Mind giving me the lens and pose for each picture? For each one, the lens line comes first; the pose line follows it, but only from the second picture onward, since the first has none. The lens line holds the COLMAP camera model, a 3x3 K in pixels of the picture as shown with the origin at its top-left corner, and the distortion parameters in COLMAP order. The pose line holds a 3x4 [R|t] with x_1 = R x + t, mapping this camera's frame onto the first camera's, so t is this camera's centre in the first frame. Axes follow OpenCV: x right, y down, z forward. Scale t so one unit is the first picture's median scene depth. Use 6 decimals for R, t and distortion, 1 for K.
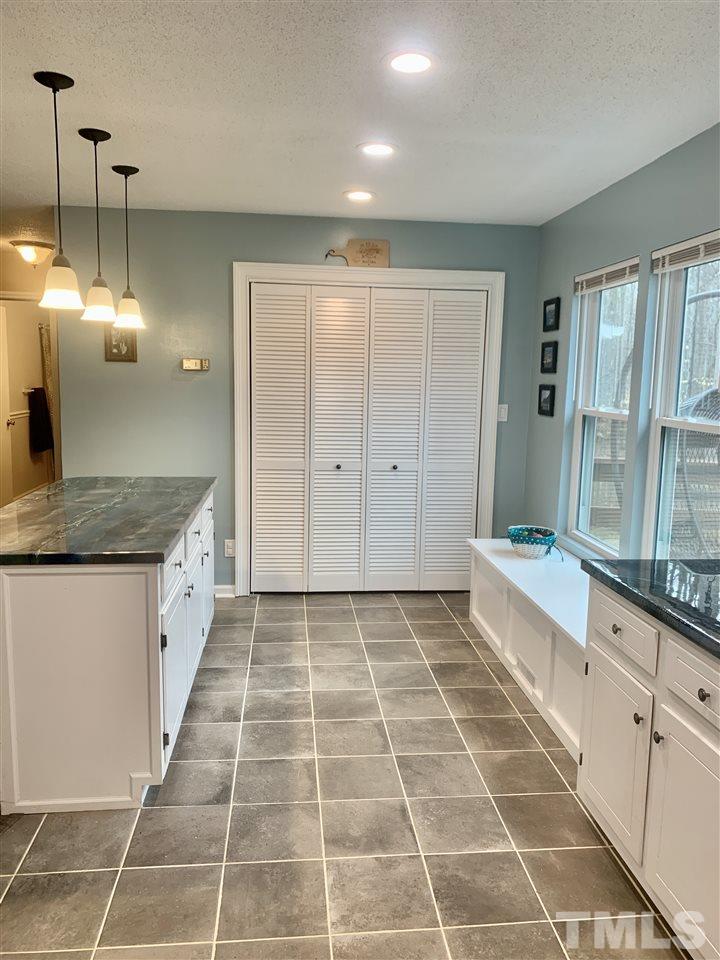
lens RADIAL K [[728.1, 0, 360.0], [0, 728.1, 480.0], [0, 0, 1]] dist [0.001342, -0.005752]
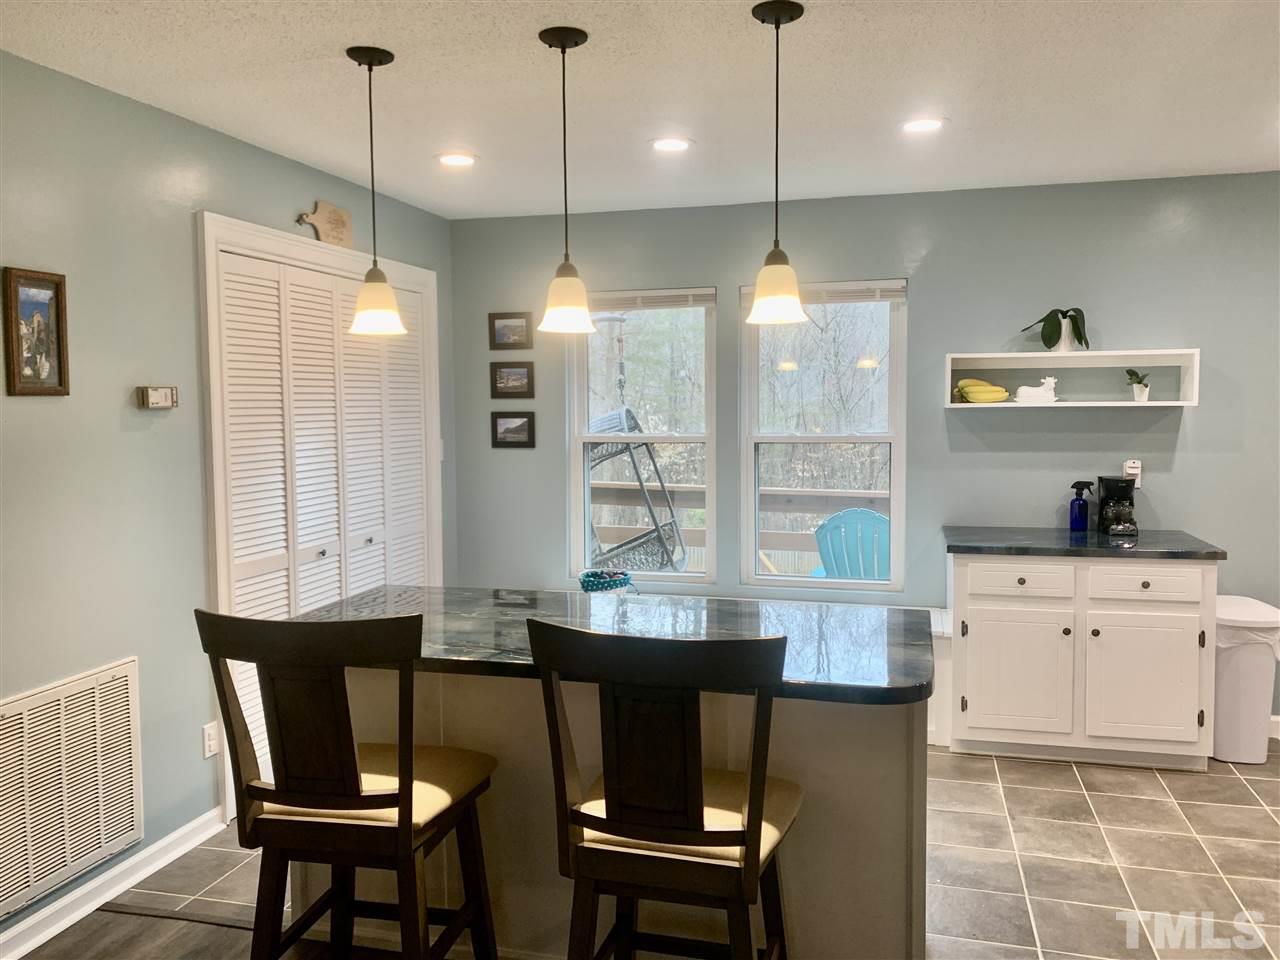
lens RADIAL K [[995.2, 0, 643.6], [0, 995.2, 471.6], [0, 0, 1]] dist [0.094533, -0.154824]
pose [[0.352766, -0.093661, 0.931012, -0.782594], [0.146331, 0.988258, 0.043975, -0.090786], [-0.924199, 0.120724, 0.362329, 0.445635]]
